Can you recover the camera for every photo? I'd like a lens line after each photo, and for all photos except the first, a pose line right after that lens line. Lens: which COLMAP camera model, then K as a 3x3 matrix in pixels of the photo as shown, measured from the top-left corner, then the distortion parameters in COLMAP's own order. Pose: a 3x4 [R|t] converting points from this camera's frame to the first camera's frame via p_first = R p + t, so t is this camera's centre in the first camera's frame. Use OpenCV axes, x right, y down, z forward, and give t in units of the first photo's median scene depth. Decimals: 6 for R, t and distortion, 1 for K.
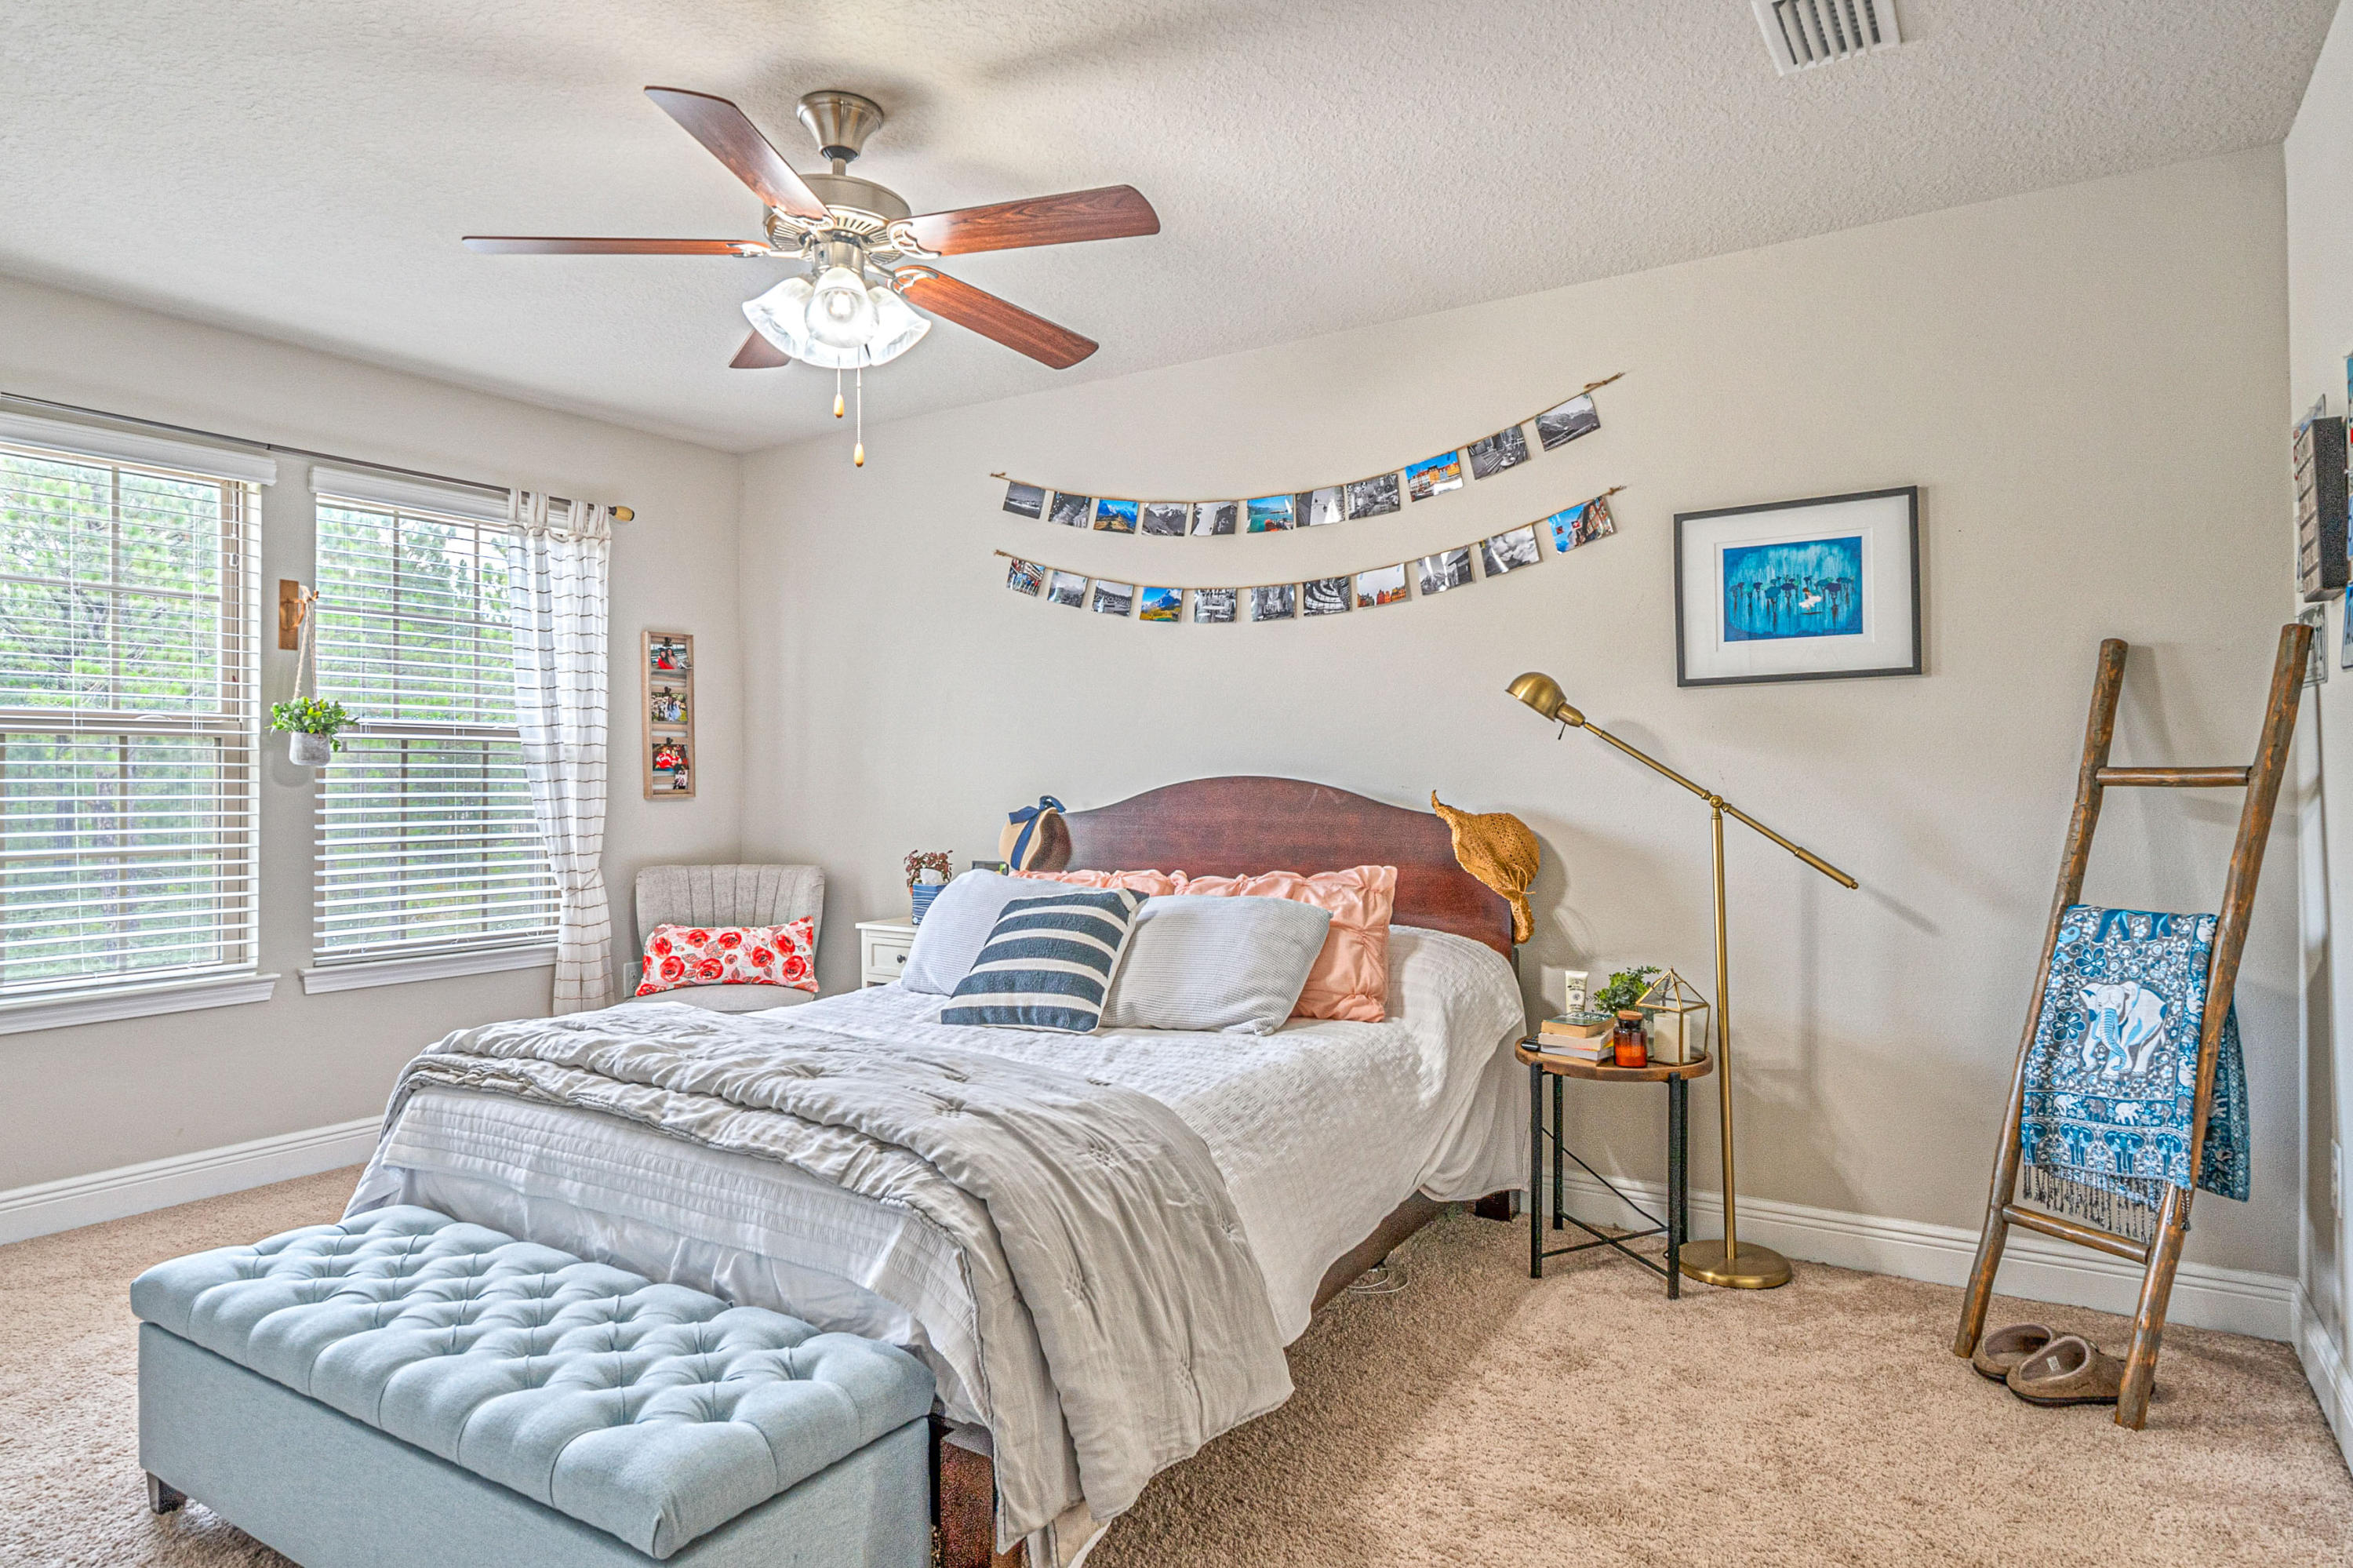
lens RADIAL K [[1369.4, 0, 1178.9], [0, 1369.4, 773.9], [0, 0, 1]] dist [-0.008499, 0.000017]
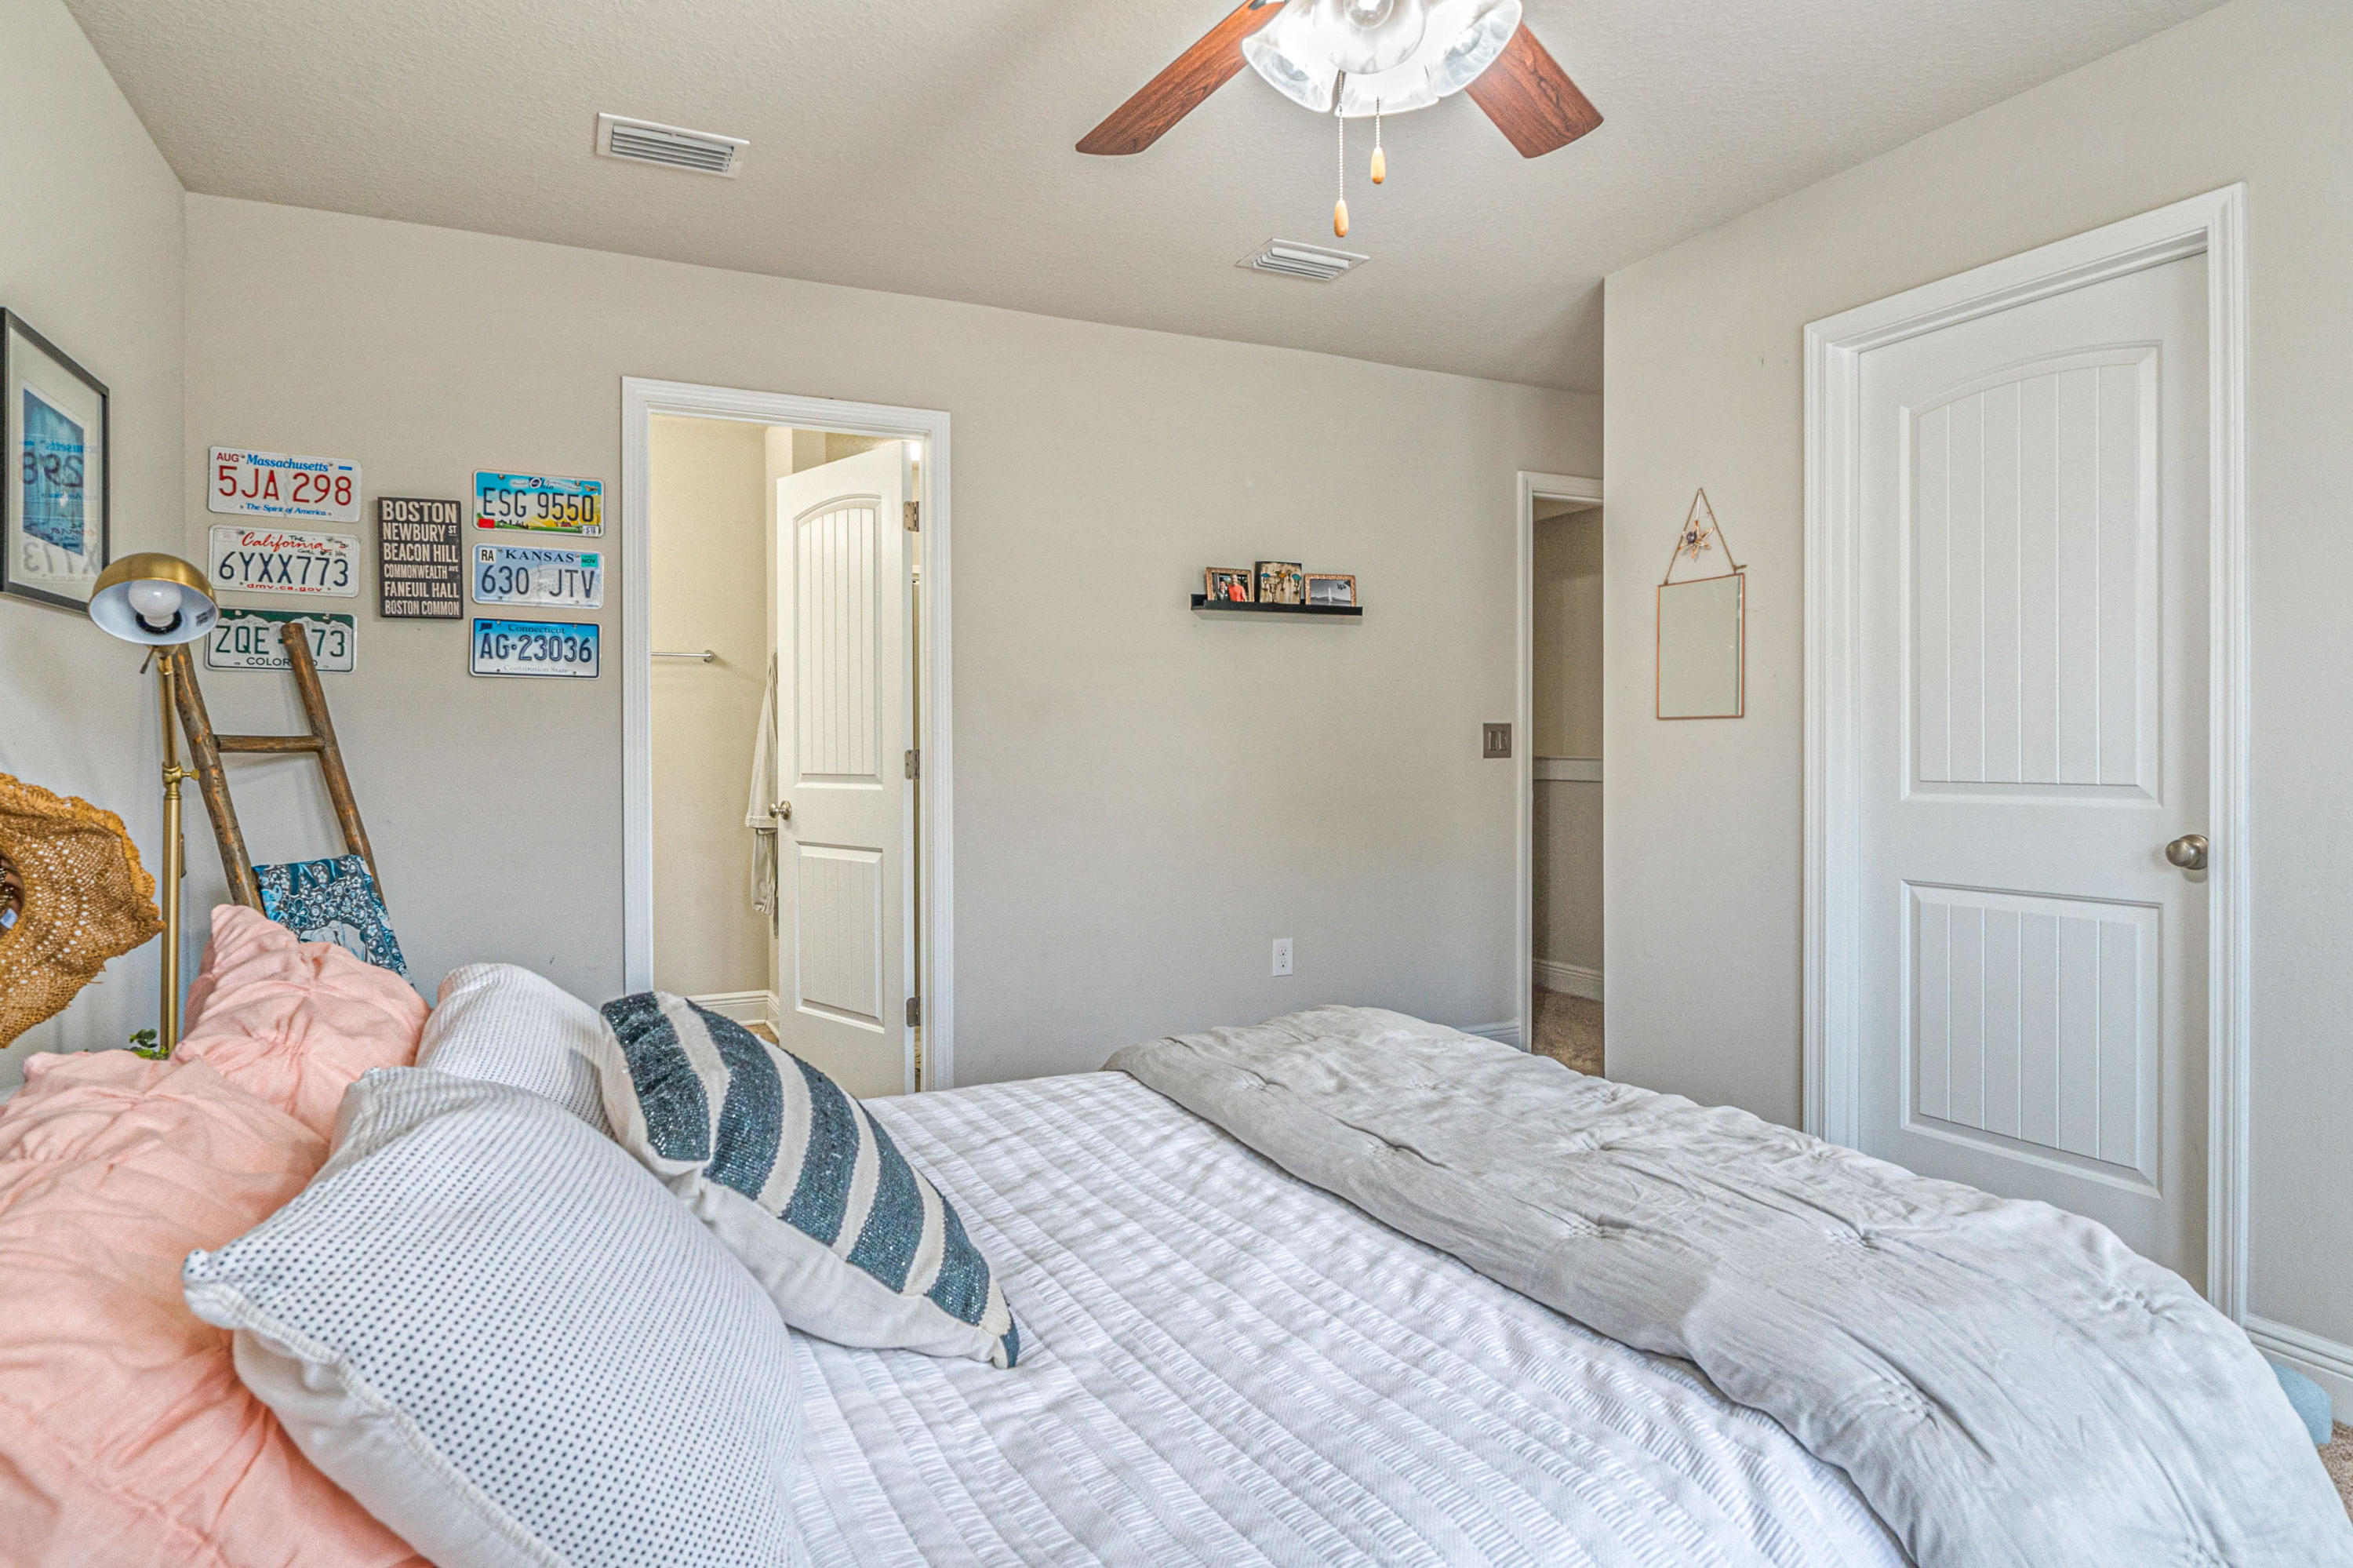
lens RADIAL K [[1369.4, 0, 1249.4], [0, 1369.4, 773.6], [0, 0, 1]] dist [-0.008499, 0.000017]
pose [[-0.867399, 0.001662, 0.497611, -0.363865], [0.009900, 0.999854, 0.013916, 0.012399], [-0.497515, 0.016997, -0.867289, 1.059644]]
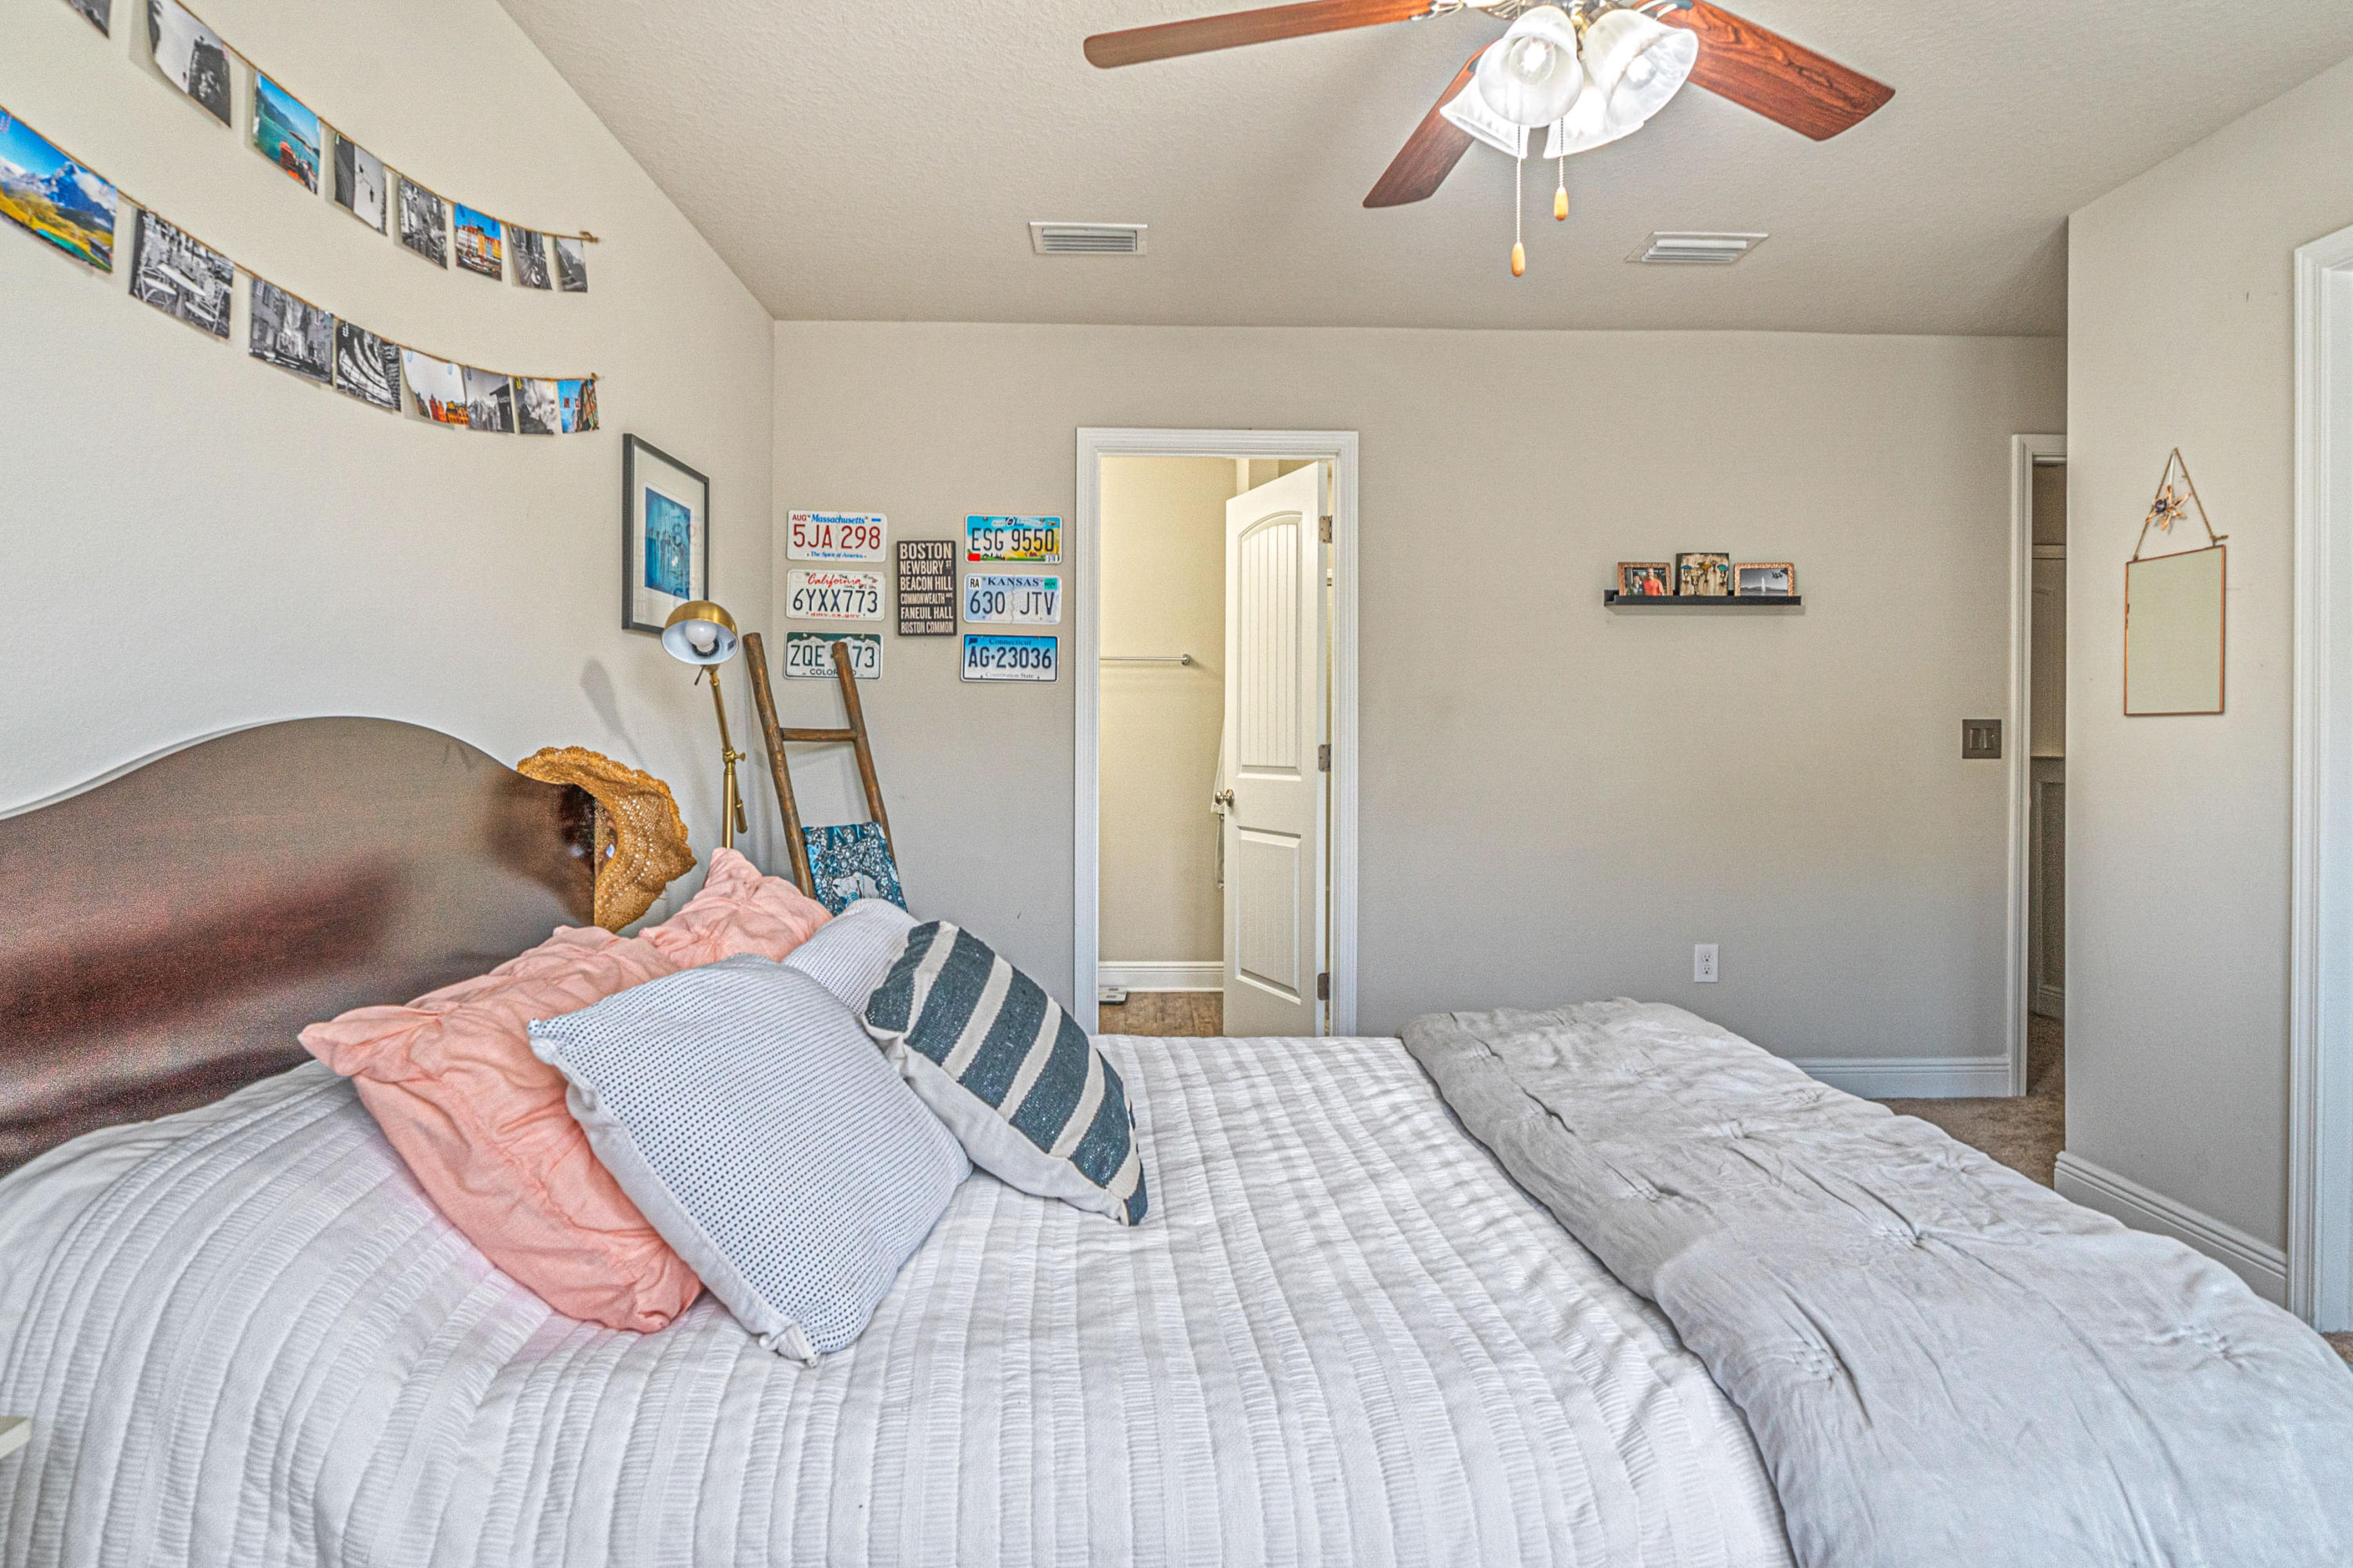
lens RADIAL K [[1369.4, 0, 1168.9], [0, 1369.4, 766.7], [0, 0, 1]] dist [-0.008499, 0.000017]
pose [[-0.578197, -0.009305, 0.815844, -0.476544], [-0.001372, 0.999945, 0.010432, 0.013368], [-0.815896, 0.004913, -0.578178, 1.042049]]
